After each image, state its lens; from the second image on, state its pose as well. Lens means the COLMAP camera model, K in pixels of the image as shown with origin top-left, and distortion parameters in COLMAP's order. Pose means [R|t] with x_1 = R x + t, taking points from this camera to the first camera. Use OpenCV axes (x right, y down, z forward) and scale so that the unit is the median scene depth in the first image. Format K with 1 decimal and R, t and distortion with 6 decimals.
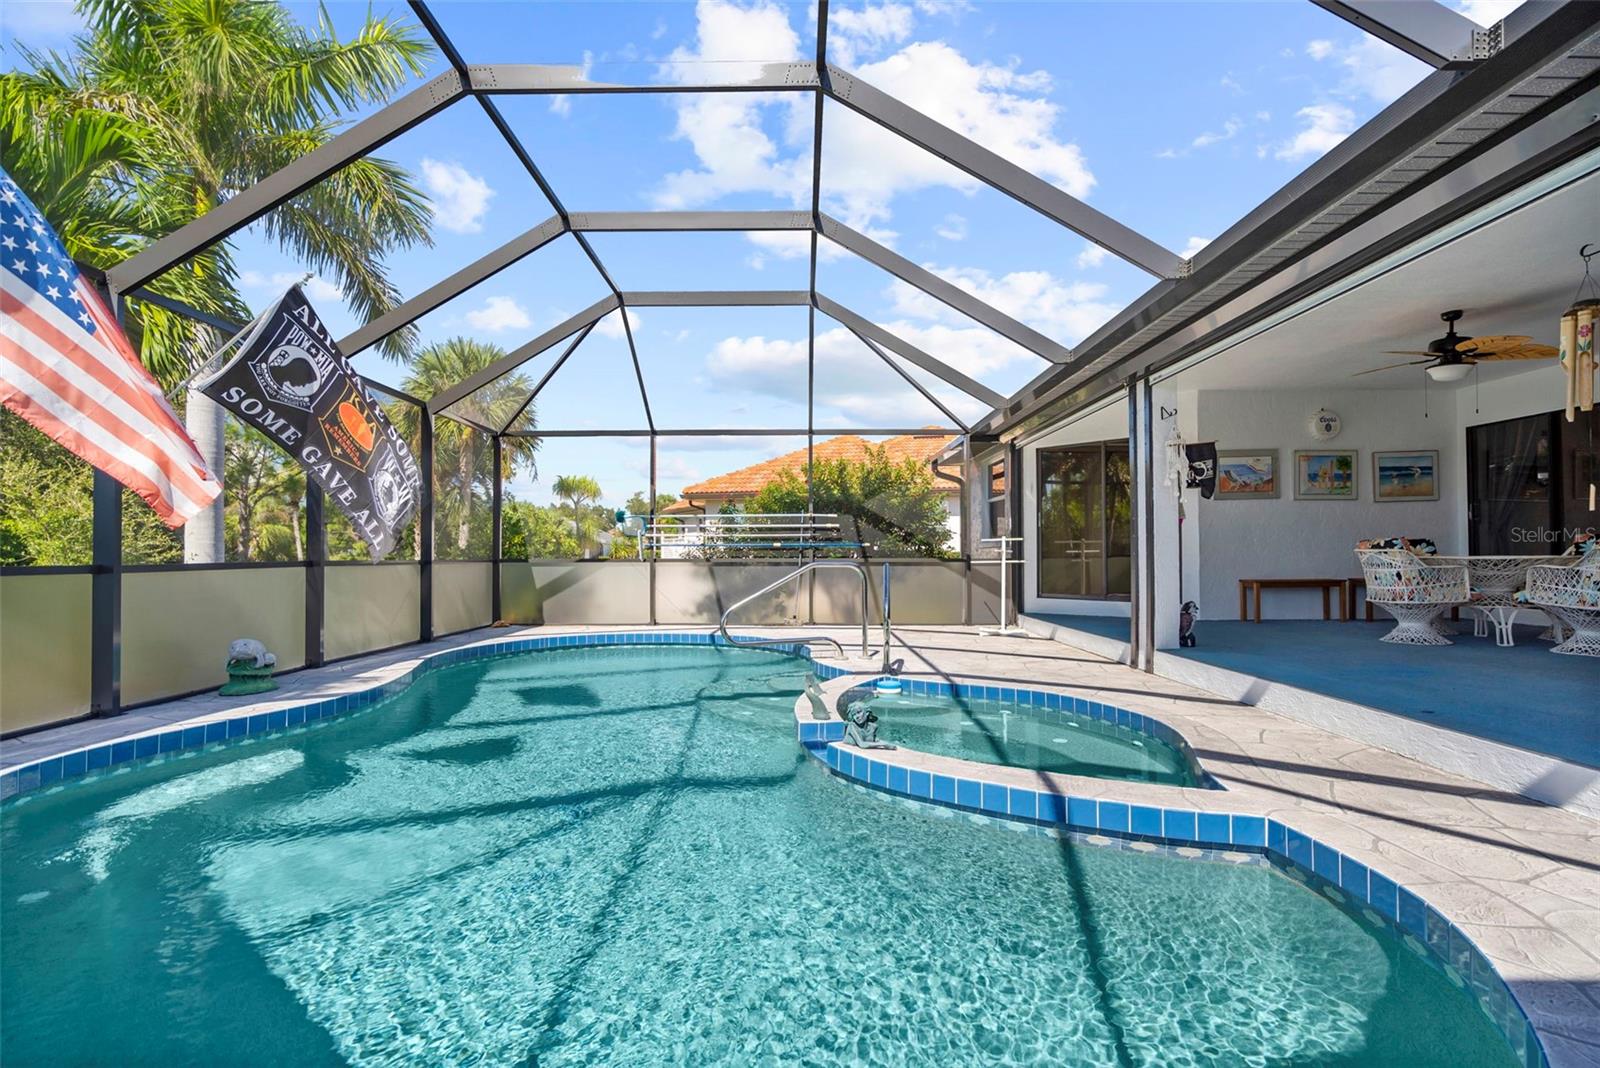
lens RADIAL K [[744.3, 0, 789.9], [0, 744.3, 533.7], [0, 0, 1]] dist [-0.014837, 0.002163]
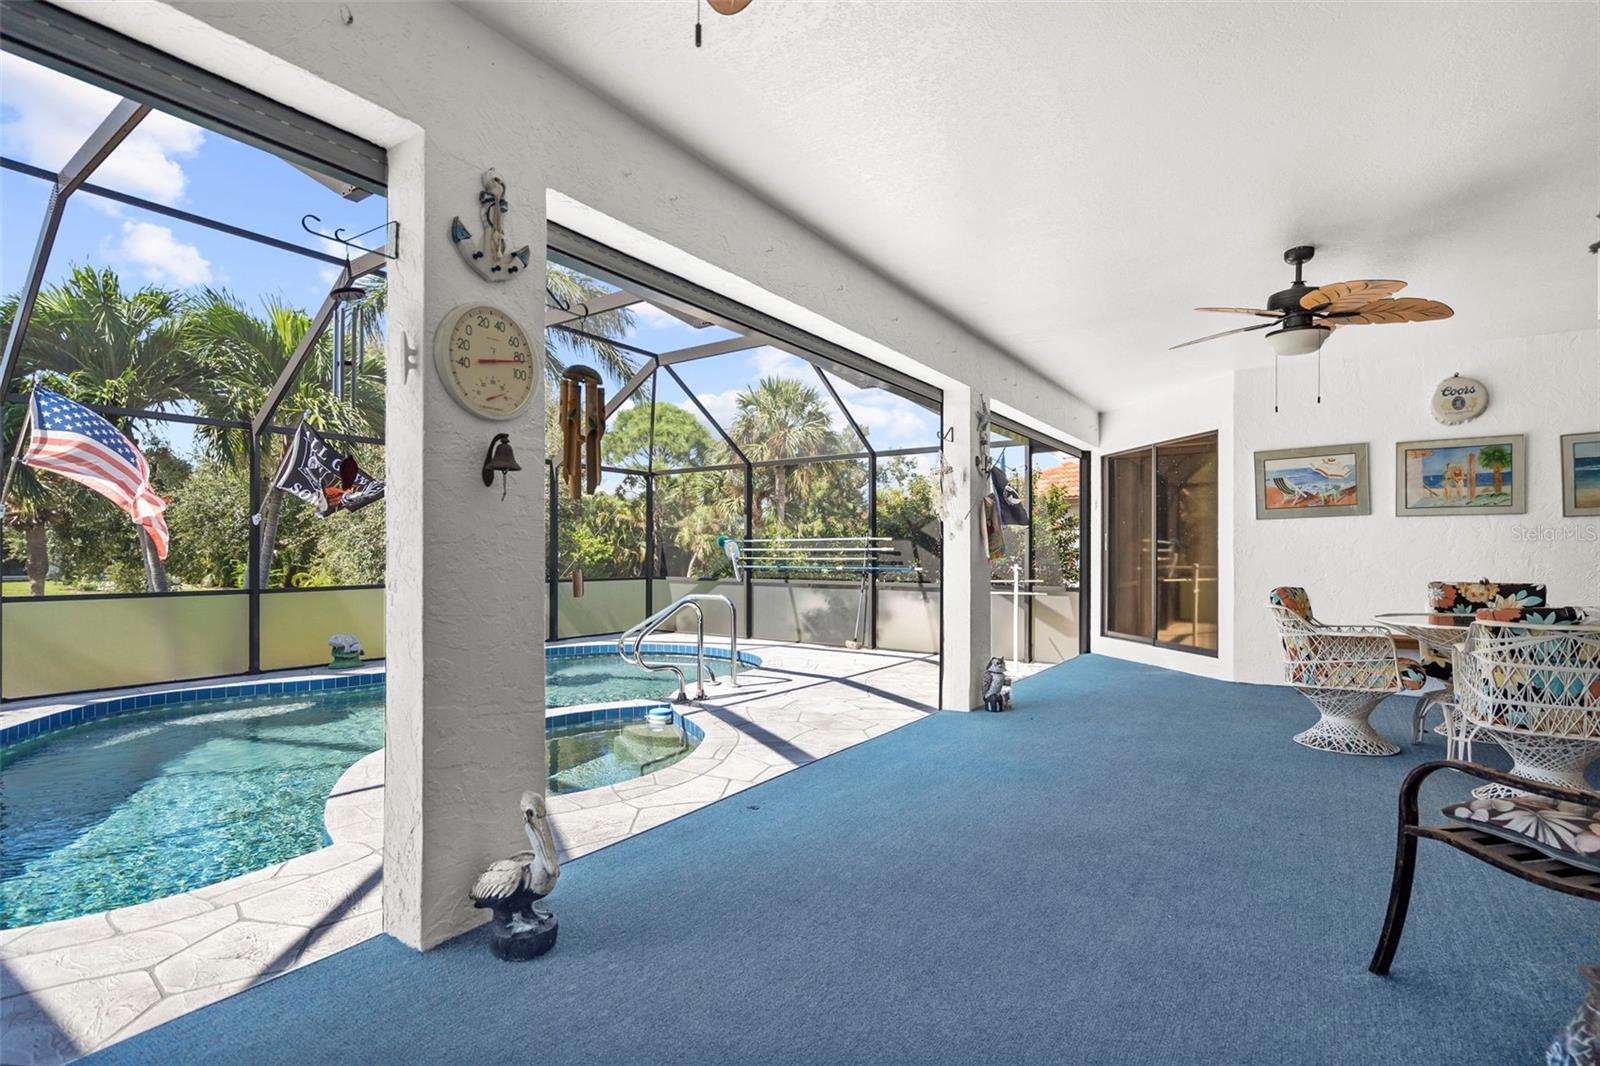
lens RADIAL K [[744.3, 0, 794.8], [0, 744.3, 544.0], [0, 0, 1]] dist [-0.014837, 0.002163]
pose [[0.827537, -0.006127, -0.561377, 0.605665], [0.013564, 0.999867, 0.009082, -0.034098], [0.561247, -0.015130, 0.827510, 0.135683]]
